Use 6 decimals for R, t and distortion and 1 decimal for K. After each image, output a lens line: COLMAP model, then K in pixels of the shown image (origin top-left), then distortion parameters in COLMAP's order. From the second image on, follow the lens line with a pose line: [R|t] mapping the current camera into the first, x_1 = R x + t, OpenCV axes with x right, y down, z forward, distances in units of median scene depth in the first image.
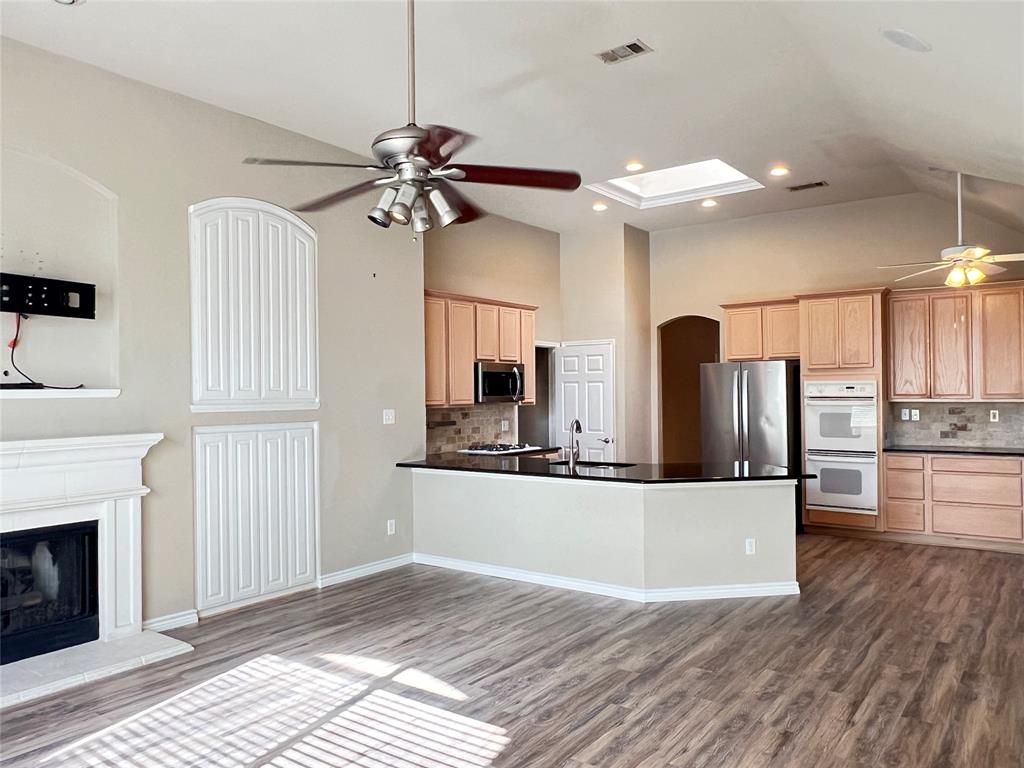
lens RADIAL K [[749.6, 0, 509.8], [0, 749.6, 386.2], [0, 0, 1]] dist [0.011756, -0.007949]
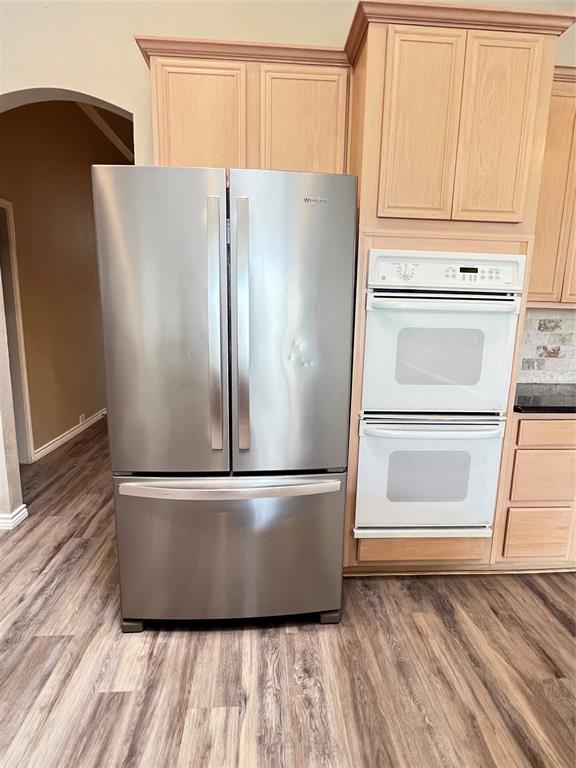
lens RADIAL K [[411.4, 0, 288.1], [0, 411.4, 381.8], [0, 0, 1]] dist [-0.000806, -0.001018]
pose [[0.762208, -0.084303, 0.641819, 0.281046], [-0.034494, 0.984785, 0.170317, 0.037039], [-0.646412, -0.151956, 0.747704, 1.138628]]
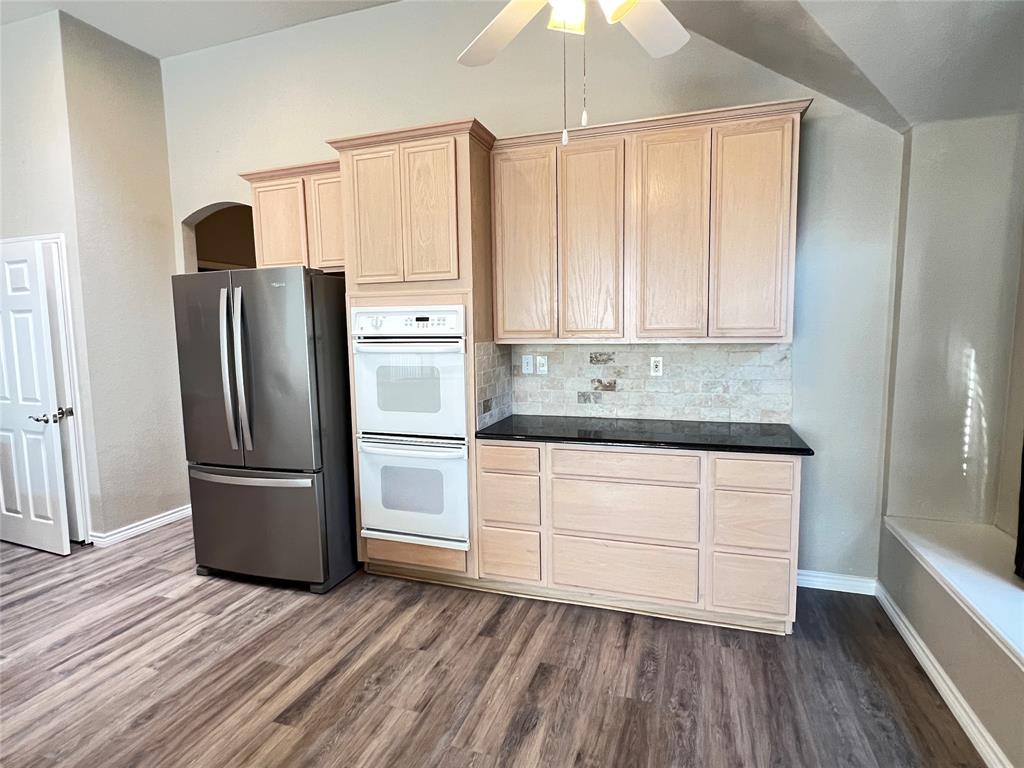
lens RADIAL K [[548.5, 0, 507.9], [0, 548.5, 381.8], [0, 0, 1]] dist [-0.000806, -0.001018]
pose [[0.954058, -0.035417, 0.297520, 0.508846], [0.004635, 0.994615, 0.103536, 0.008186], [-0.299585, -0.097400, 0.949085, 0.786629]]
